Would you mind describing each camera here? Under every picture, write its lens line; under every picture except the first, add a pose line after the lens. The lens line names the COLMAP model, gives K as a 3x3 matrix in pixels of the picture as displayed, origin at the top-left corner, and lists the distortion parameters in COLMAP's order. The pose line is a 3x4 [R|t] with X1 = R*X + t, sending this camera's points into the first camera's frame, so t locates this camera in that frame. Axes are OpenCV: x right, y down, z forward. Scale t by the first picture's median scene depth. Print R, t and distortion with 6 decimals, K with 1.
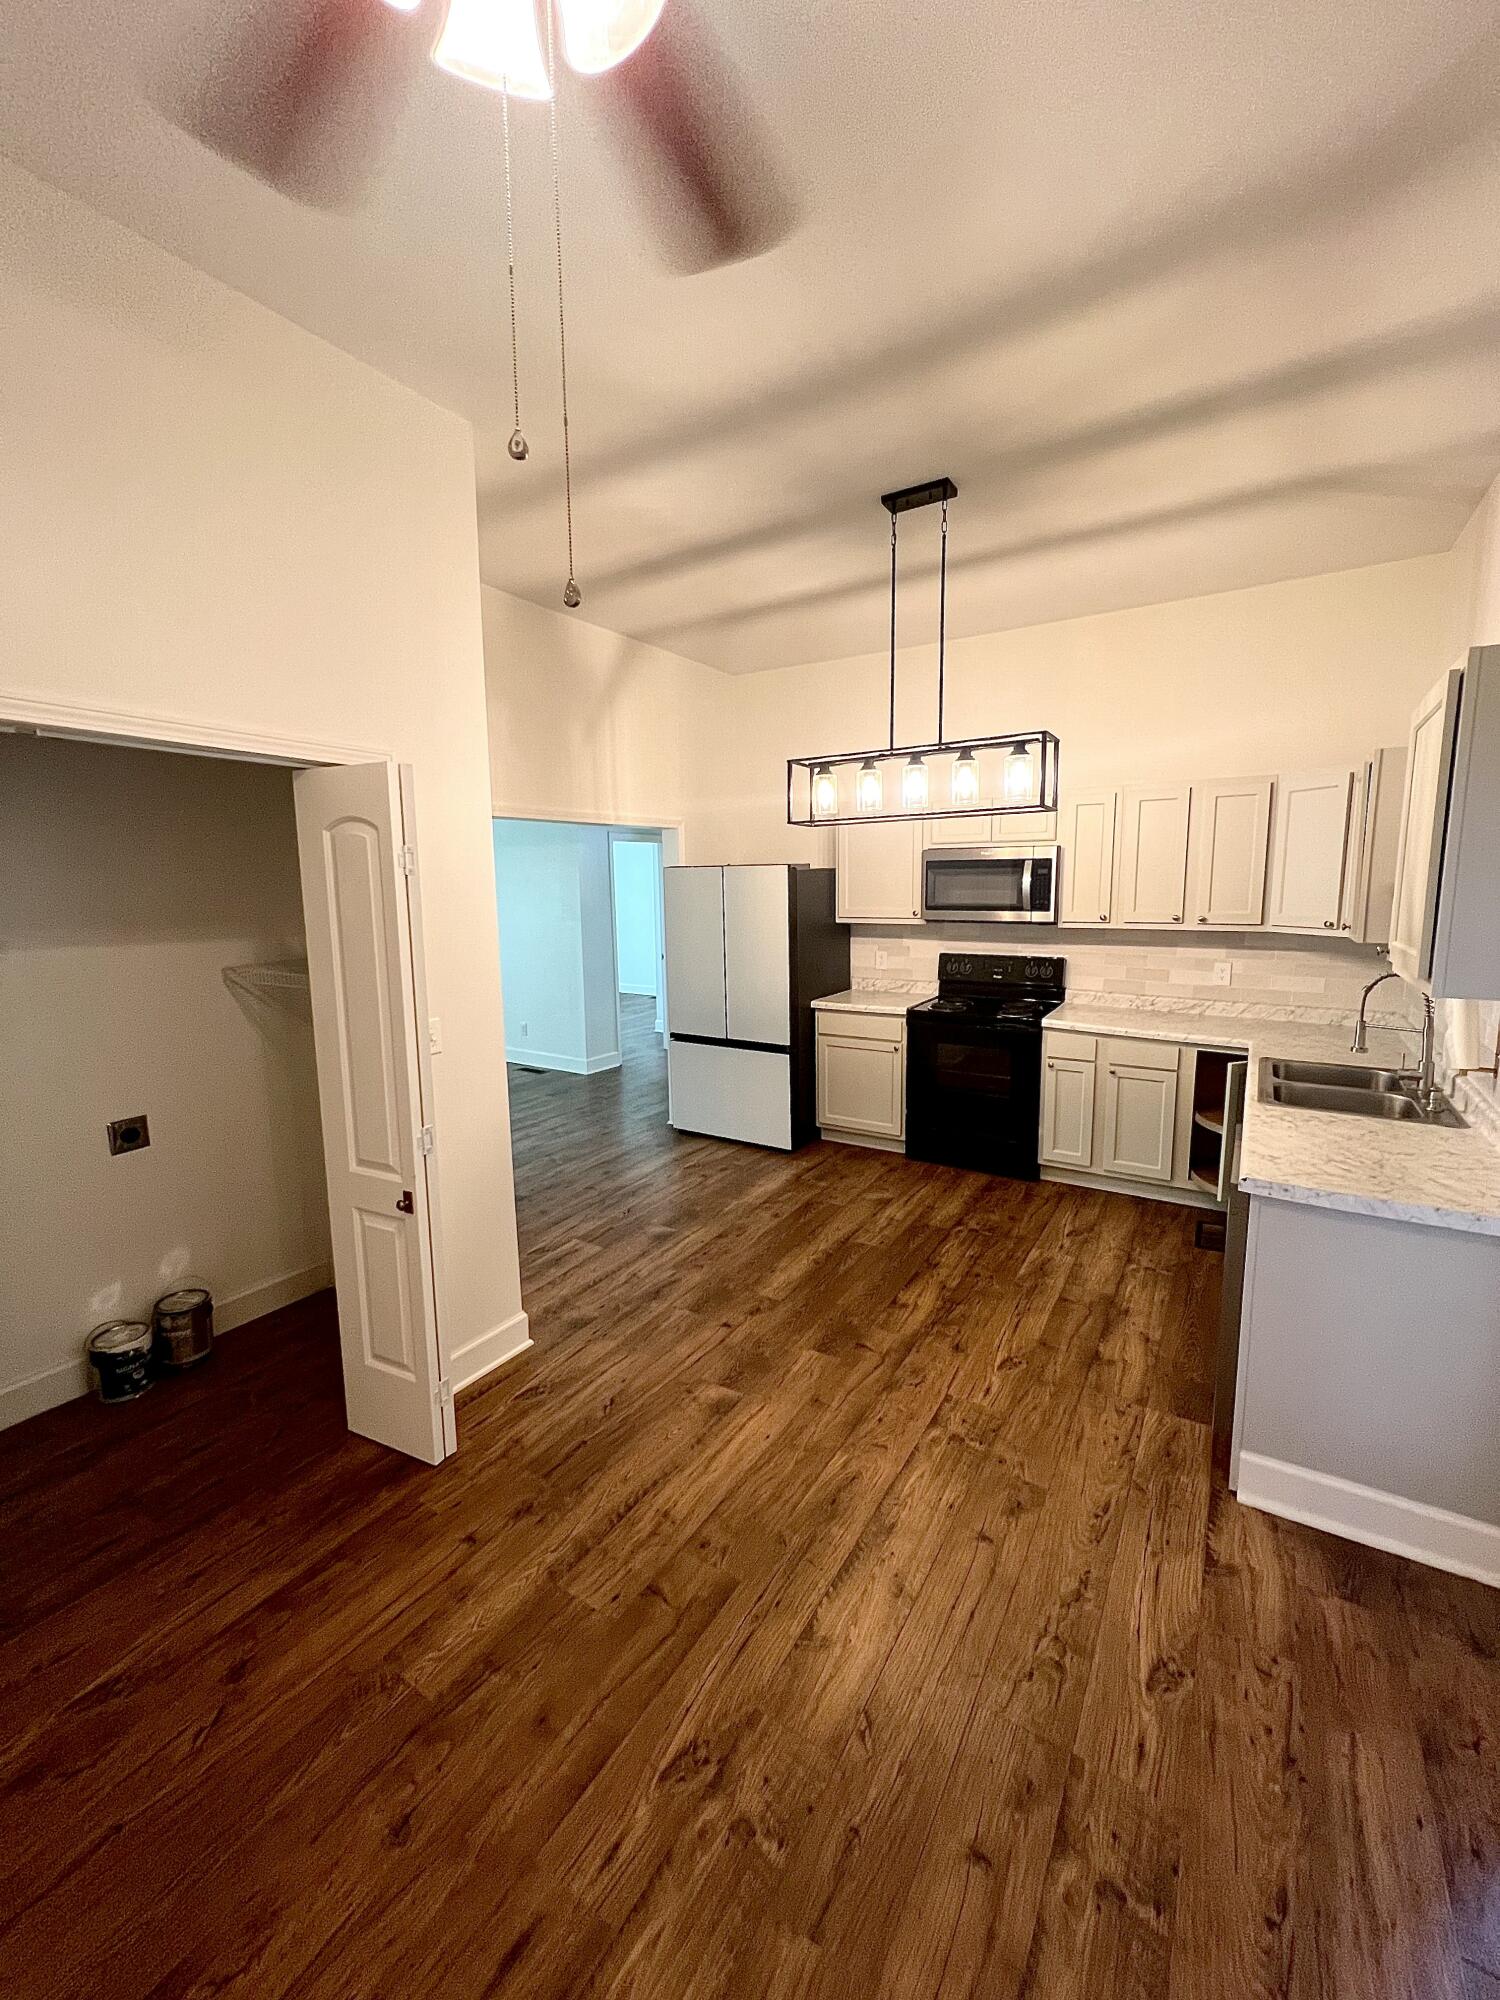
lens RADIAL K [[807.6, 0, 749.6], [0, 807.6, 992.6], [0, 0, 1]] dist [0.001162, 0.000181]
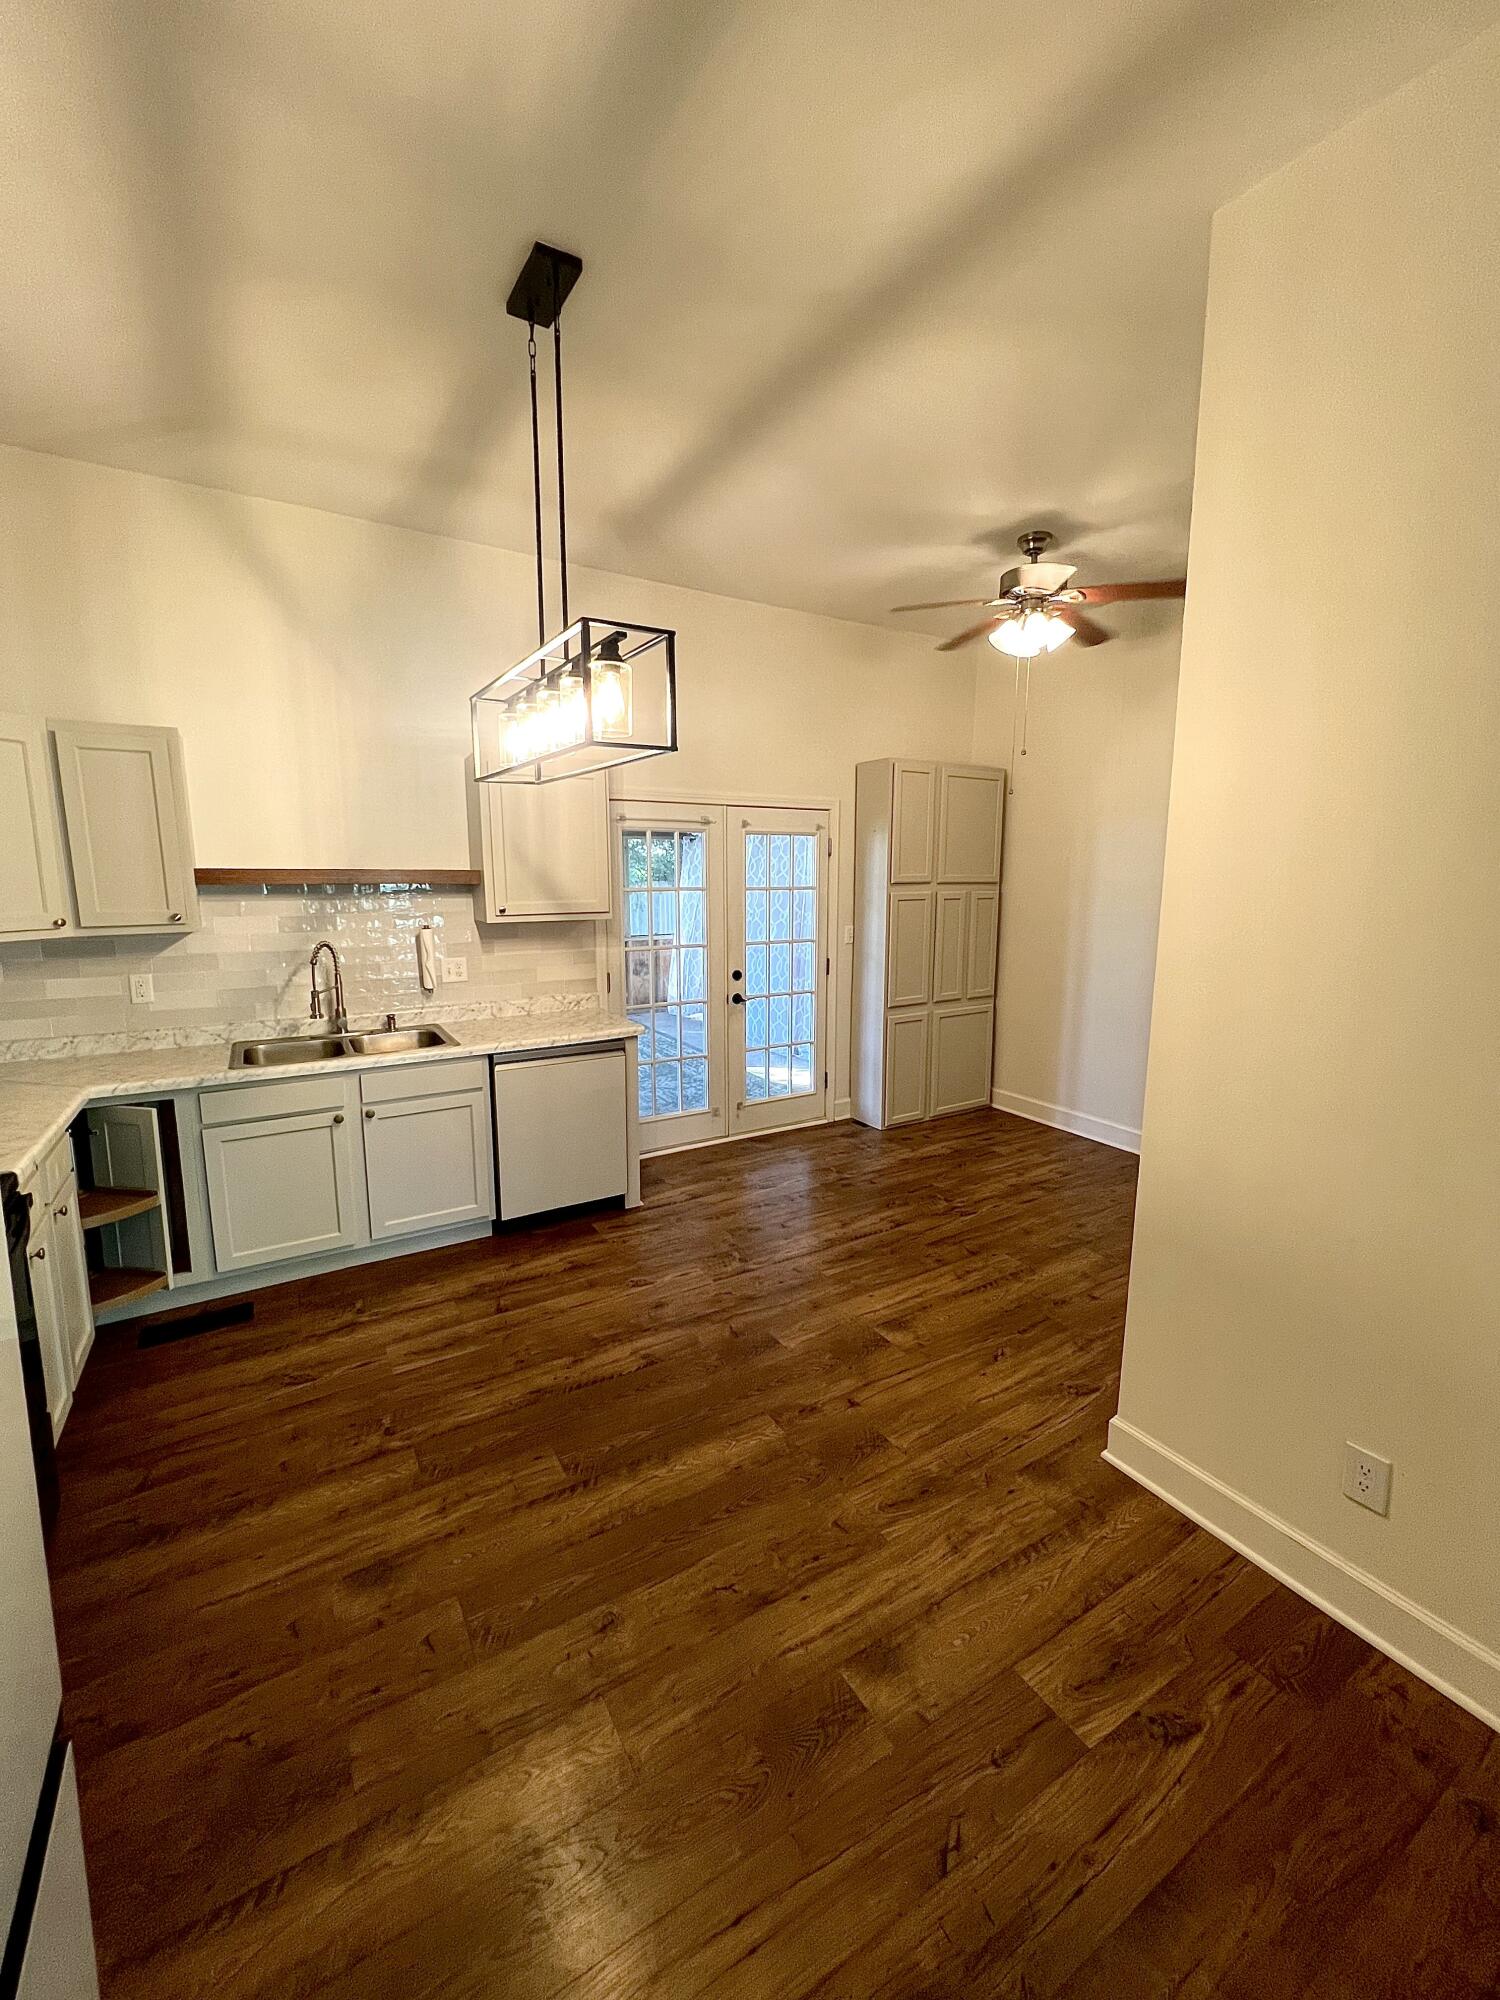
lens RADIAL K [[807.6, 0, 745.3], [0, 807.6, 992.9], [0, 0, 1]] dist [0.001162, 0.000181]
pose [[-0.893663, -0.059487, 0.444779, -0.273541], [0.070926, 0.959991, 0.270899, -0.218214], [-0.443098, 0.273639, -0.853689, 1.644198]]
